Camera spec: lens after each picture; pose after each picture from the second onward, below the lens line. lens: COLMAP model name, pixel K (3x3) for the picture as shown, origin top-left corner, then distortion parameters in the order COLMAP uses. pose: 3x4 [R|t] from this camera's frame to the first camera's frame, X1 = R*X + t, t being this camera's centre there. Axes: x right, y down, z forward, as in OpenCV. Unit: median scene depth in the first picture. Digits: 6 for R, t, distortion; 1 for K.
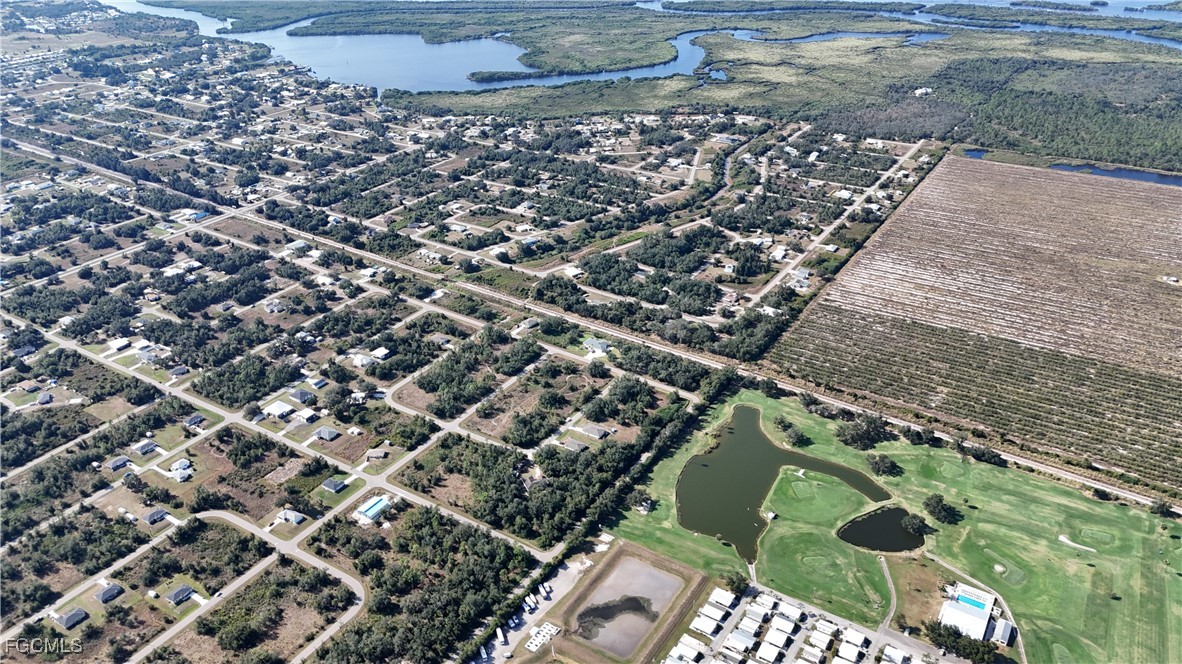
lens RADIAL K [[874.7, 0, 589.0], [0, 874.7, 326.4], [0, 0, 1]] dist [0.068645, -0.069267]
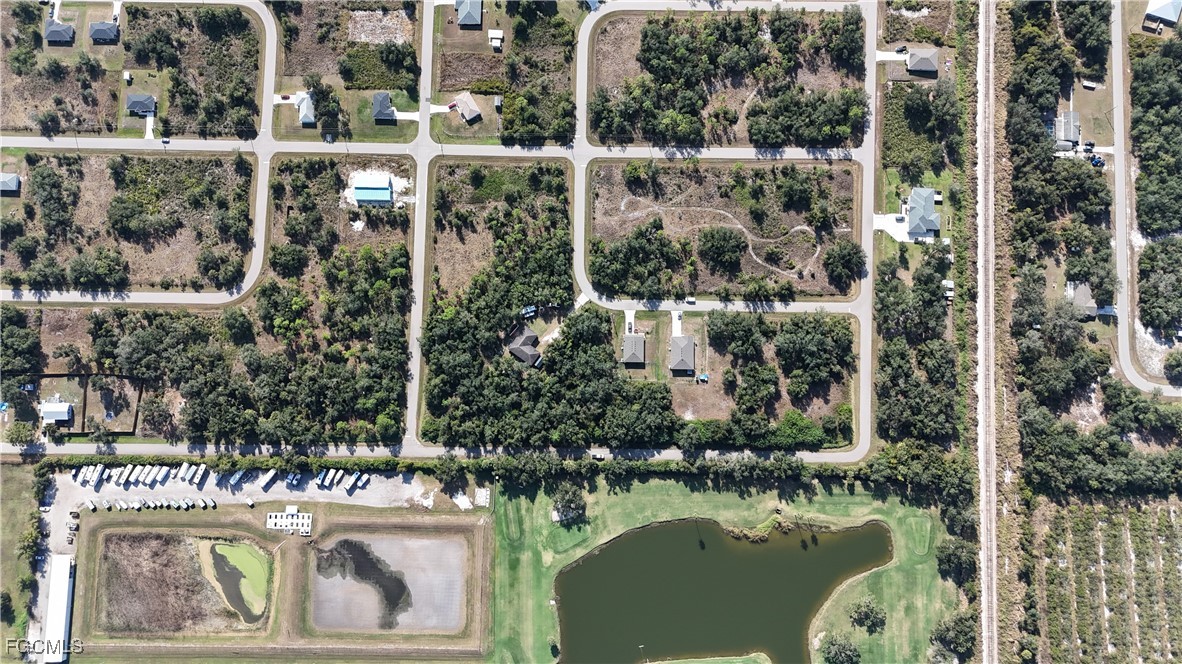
lens RADIAL K [[874.7, 0, 584.2], [0, 874.7, 340.6], [0, 0, 1]] dist [0.068645, -0.069267]
pose [[0.526745, 0.842999, -0.109055, 0.024098], [-0.395036, 0.356374, 0.846726, -0.322724], [0.752653, -0.402928, 0.520733, 0.520486]]
